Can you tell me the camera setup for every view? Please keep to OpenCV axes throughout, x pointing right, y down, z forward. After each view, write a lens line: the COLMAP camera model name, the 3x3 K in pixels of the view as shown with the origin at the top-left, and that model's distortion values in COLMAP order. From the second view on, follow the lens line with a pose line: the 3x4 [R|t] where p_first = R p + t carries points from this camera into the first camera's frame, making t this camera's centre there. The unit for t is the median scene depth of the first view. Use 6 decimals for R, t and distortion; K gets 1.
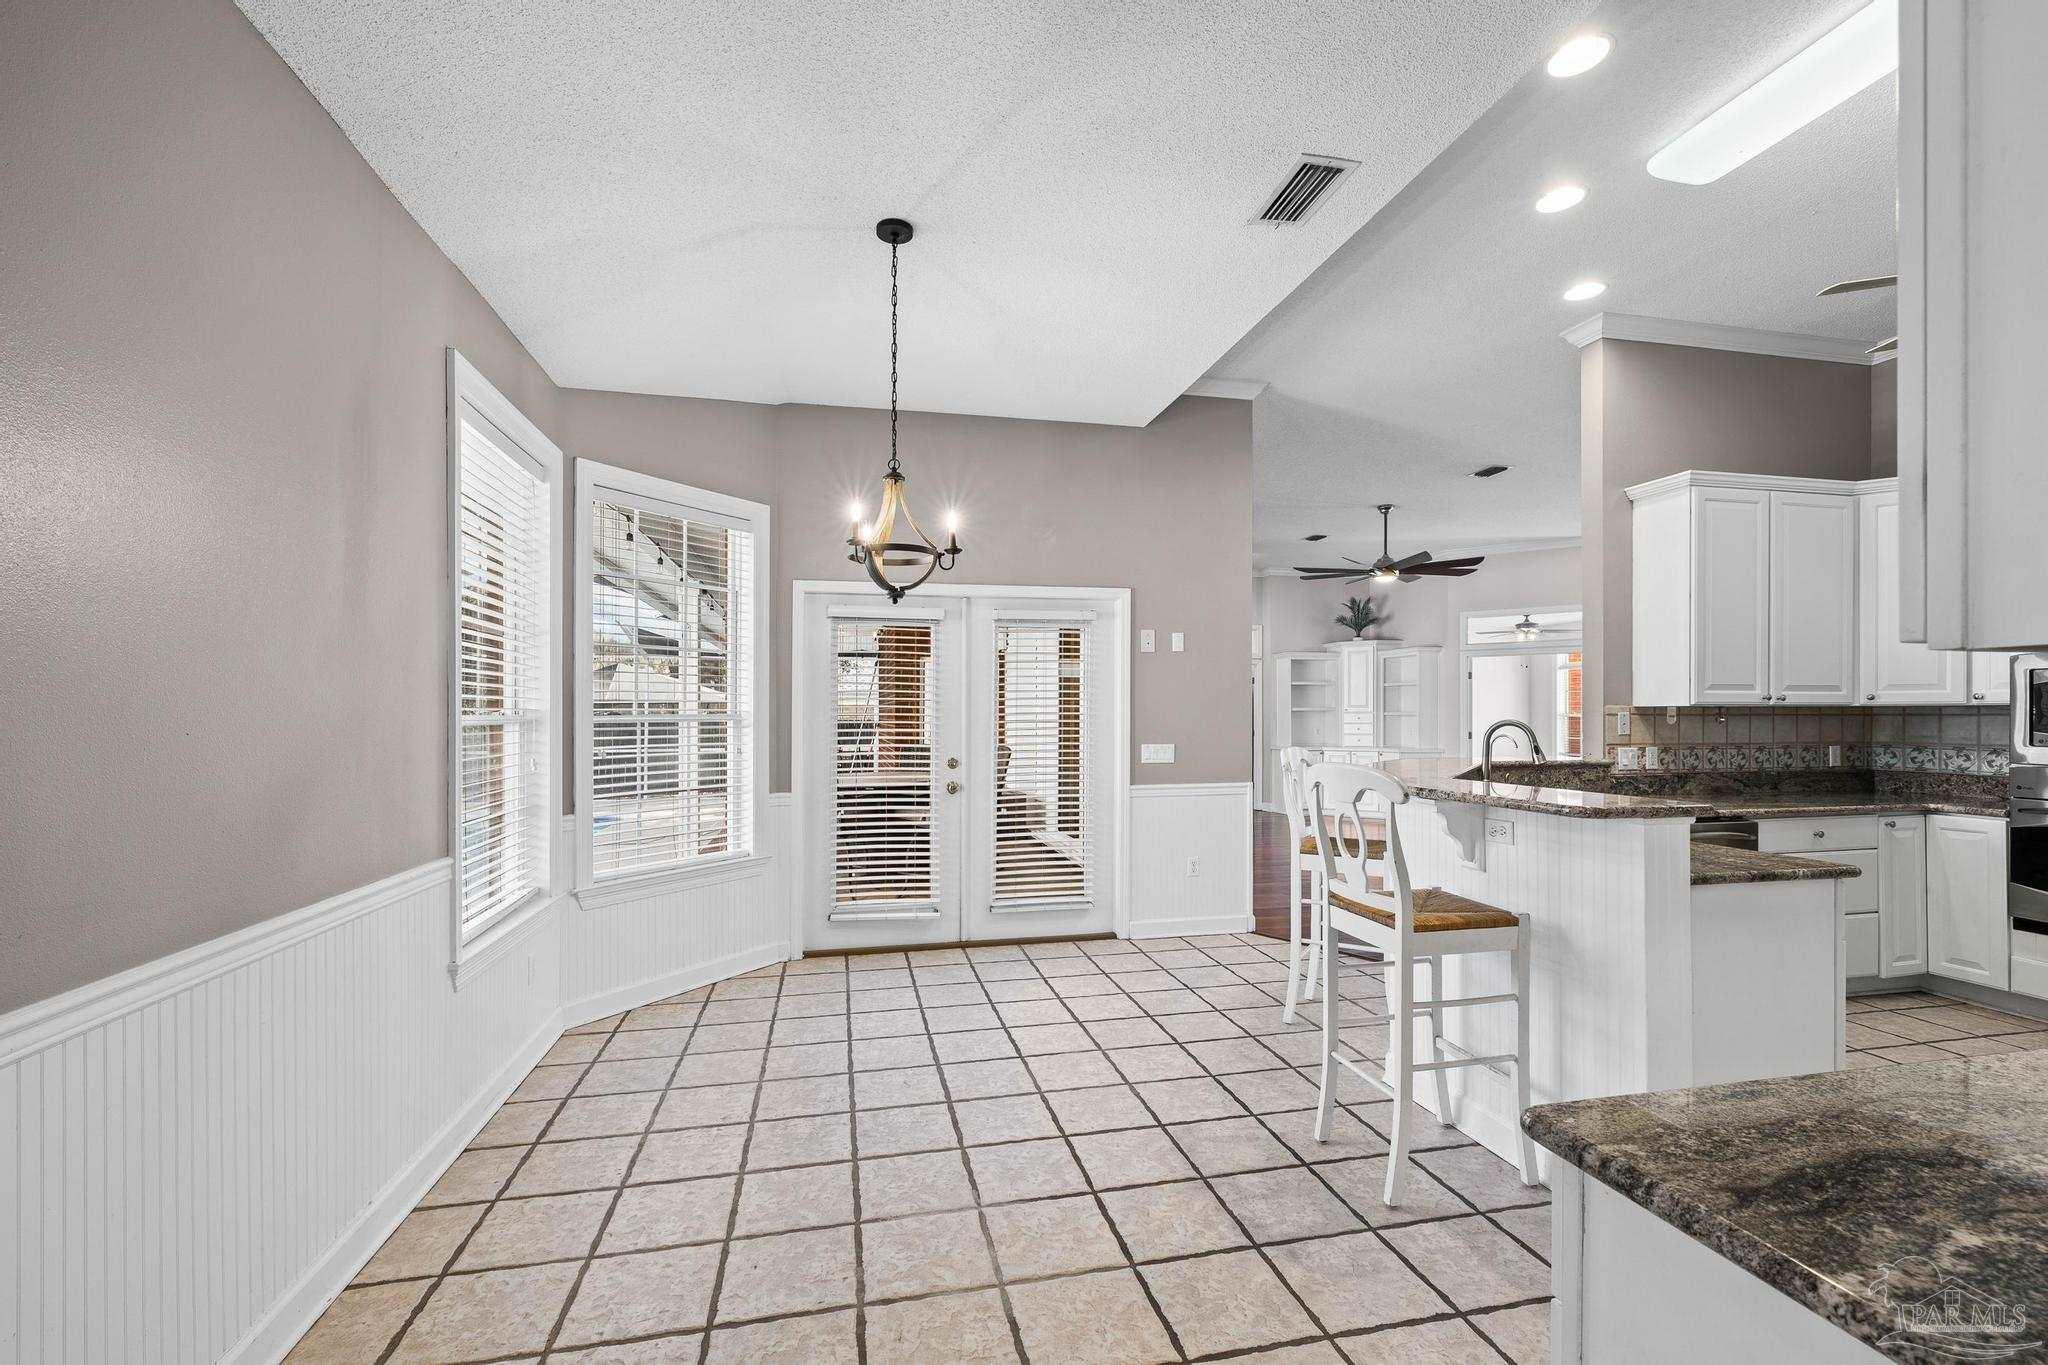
lens RADIAL K [[866.2, 0, 1024.9], [0, 866.2, 720.0], [0, 0, 1]] dist [-0.001092, 0.001157]
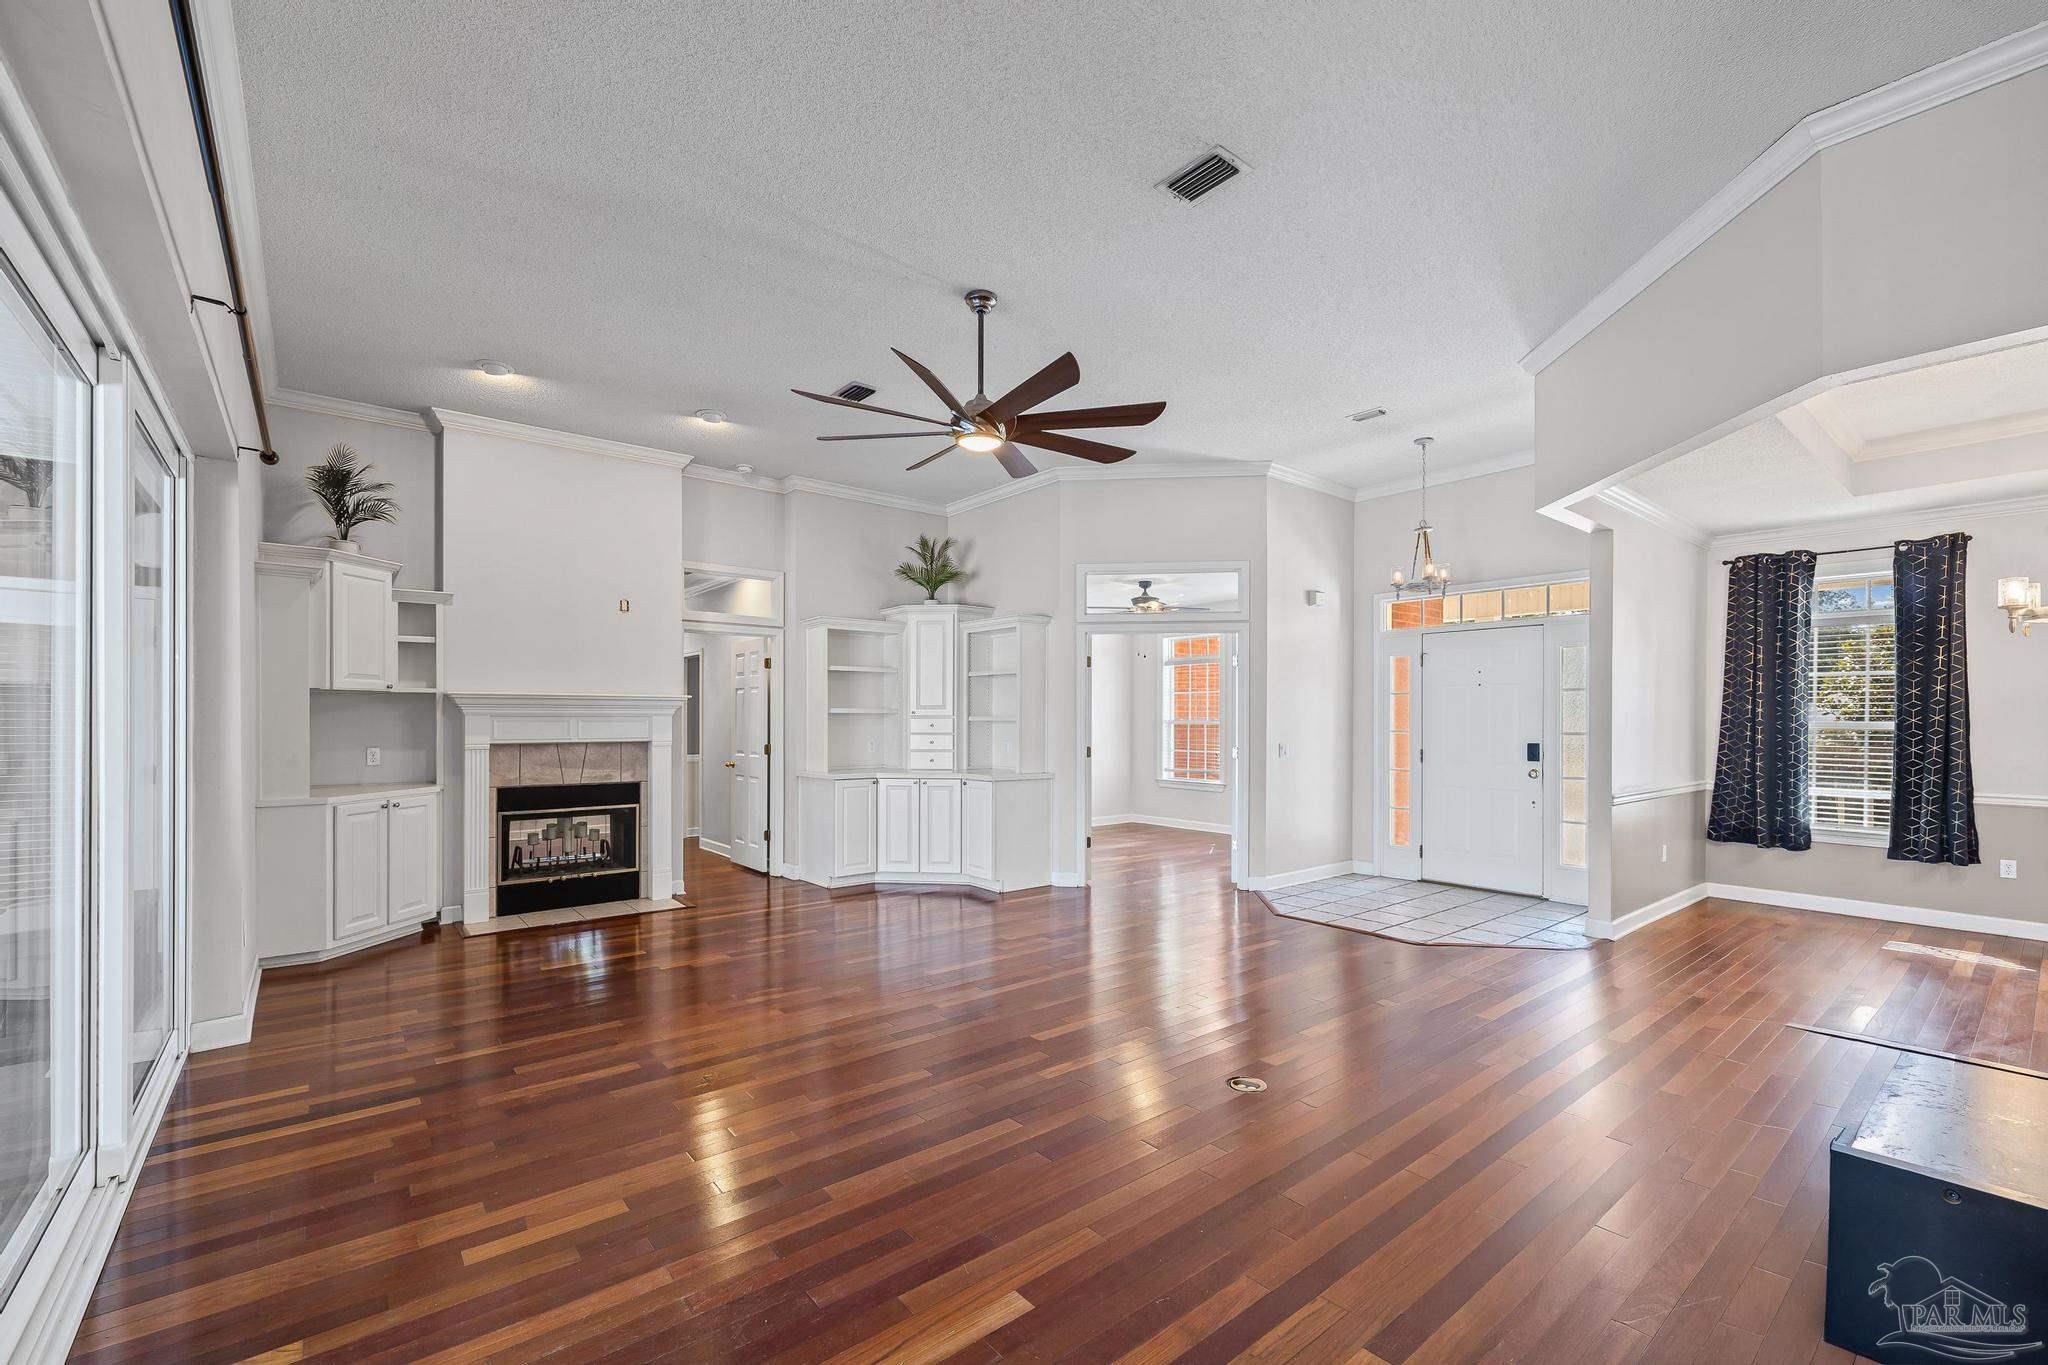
lens RADIAL K [[866.2, 0, 1020.0], [0, 866.2, 717.7], [0, 0, 1]] dist [-0.001092, 0.001157]
pose [[0.893754, 0.005392, 0.448524, 0.388719], [-0.002532, 0.999972, -0.006975, -0.008315], [-0.448550, 0.005099, 0.893743, 0.988226]]
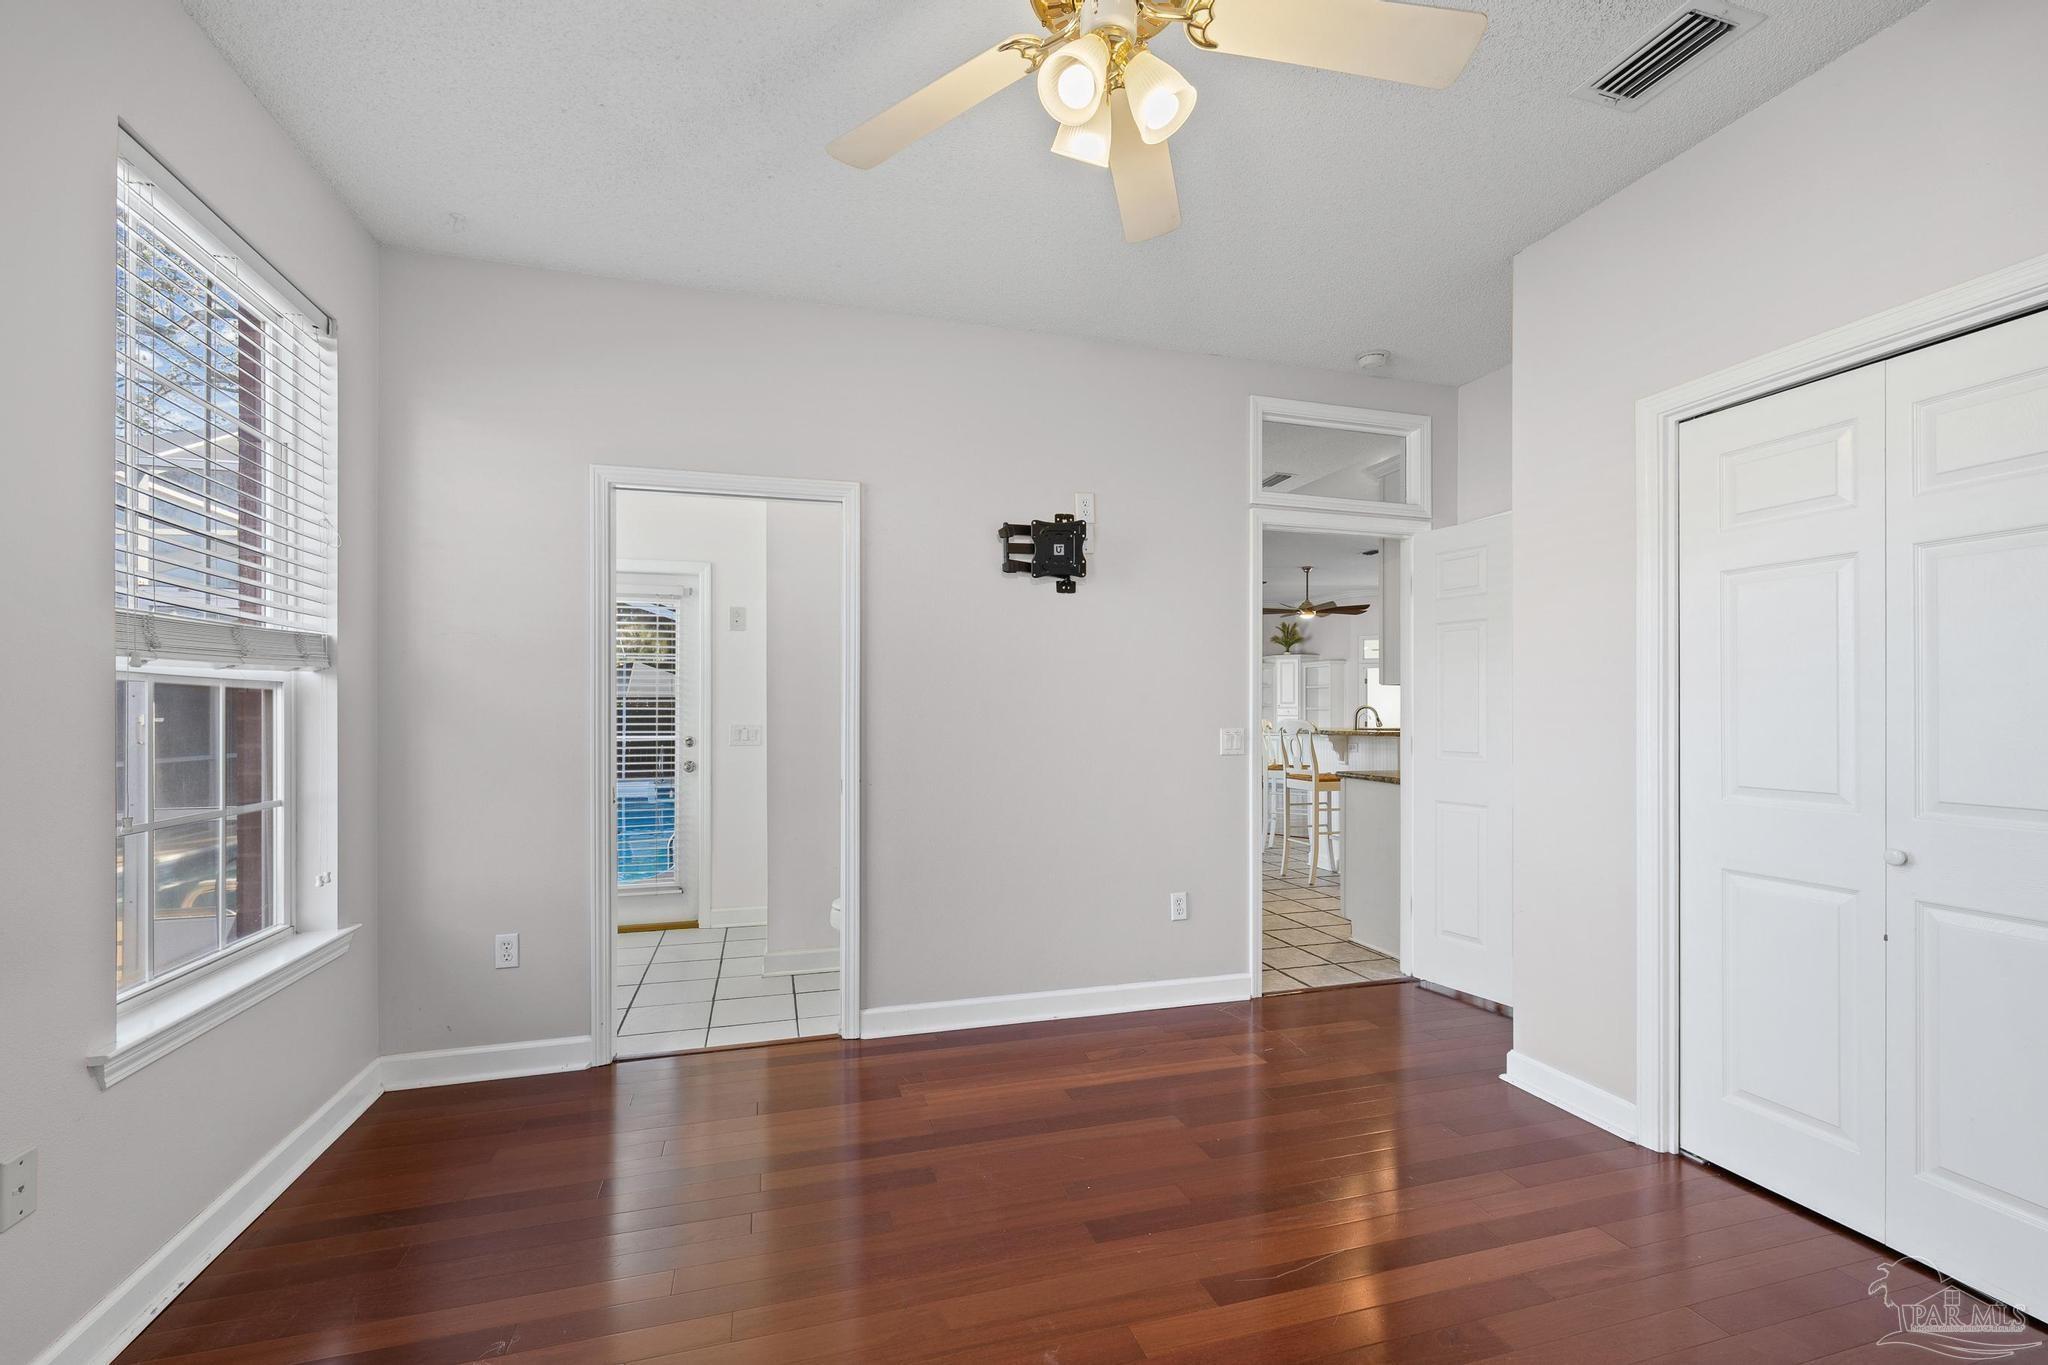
lens RADIAL K [[866.2, 0, 1029.3], [0, 866.2, 701.7], [0, 0, 1]] dist [-0.001092, 0.001157]
pose [[0.996349, 0.006452, 0.085126, -0.330701], [-0.004719, 0.999778, -0.020550, 0.029593], [-0.085240, 0.020074, 0.996158, -0.784077]]
